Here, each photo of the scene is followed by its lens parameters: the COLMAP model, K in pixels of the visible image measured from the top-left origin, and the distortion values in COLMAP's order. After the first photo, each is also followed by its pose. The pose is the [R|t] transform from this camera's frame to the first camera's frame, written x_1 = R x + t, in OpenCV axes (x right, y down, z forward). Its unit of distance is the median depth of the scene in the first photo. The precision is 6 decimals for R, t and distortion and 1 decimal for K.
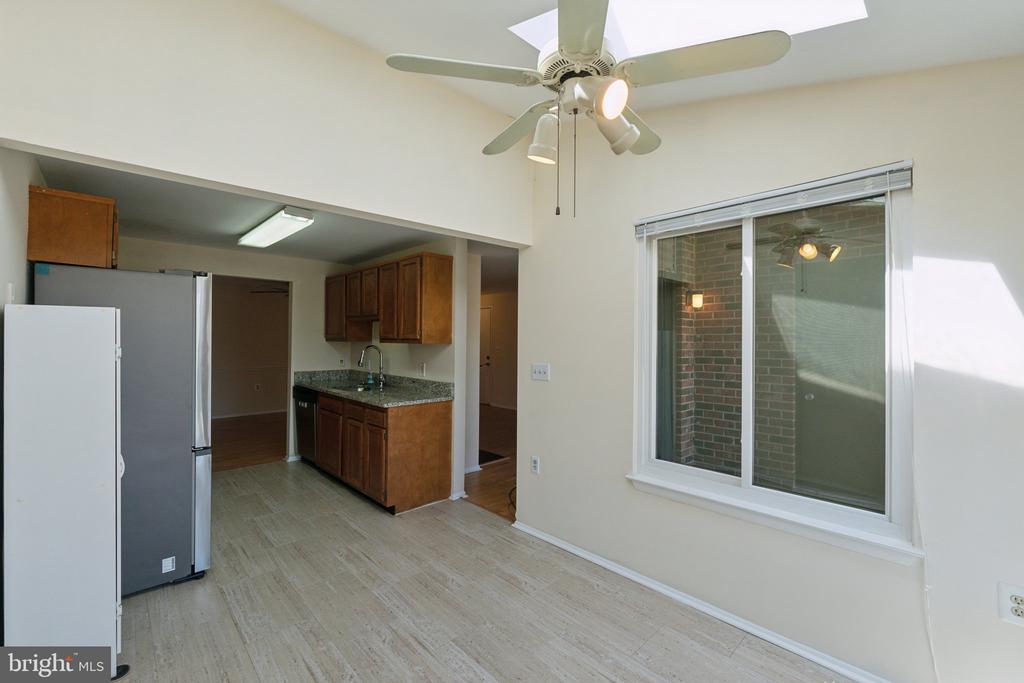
lens RADIAL K [[434.6, 0, 513.2], [0, 434.6, 337.0], [0, 0, 1]] dist [-0.013116, 0.001840]
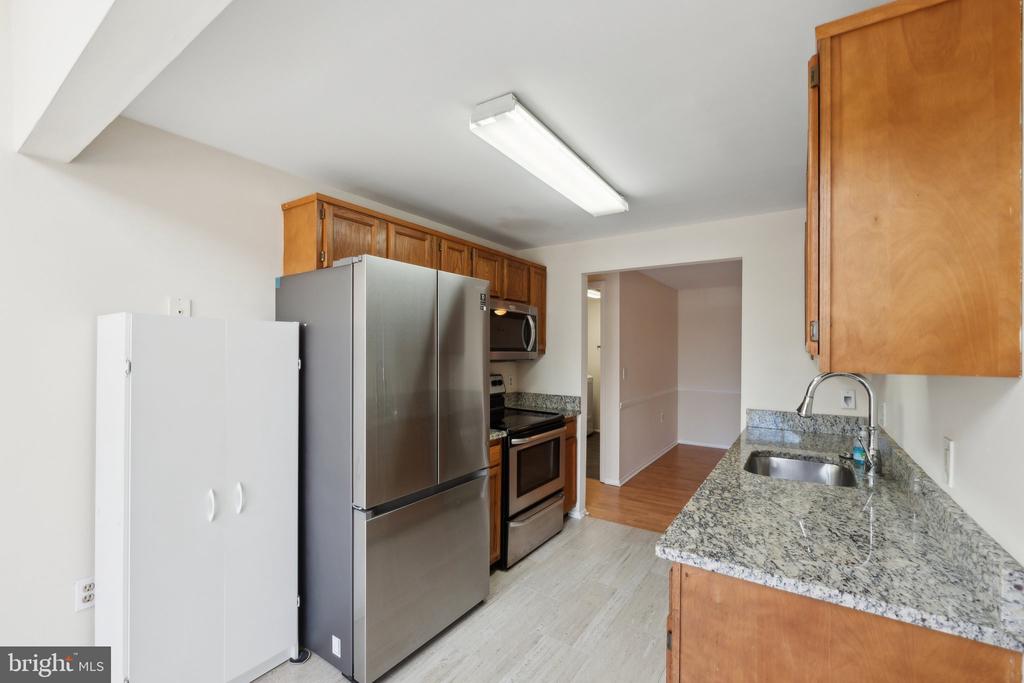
lens RADIAL K [[434.6, 0, 507.4], [0, 434.6, 343.4], [0, 0, 1]] dist [-0.013116, 0.001840]
pose [[0.211998, -0.015076, -0.977154, 0.009237], [-0.005802, 0.999844, -0.016685, 0.002955], [0.977253, 0.009207, 0.211878, 0.645763]]
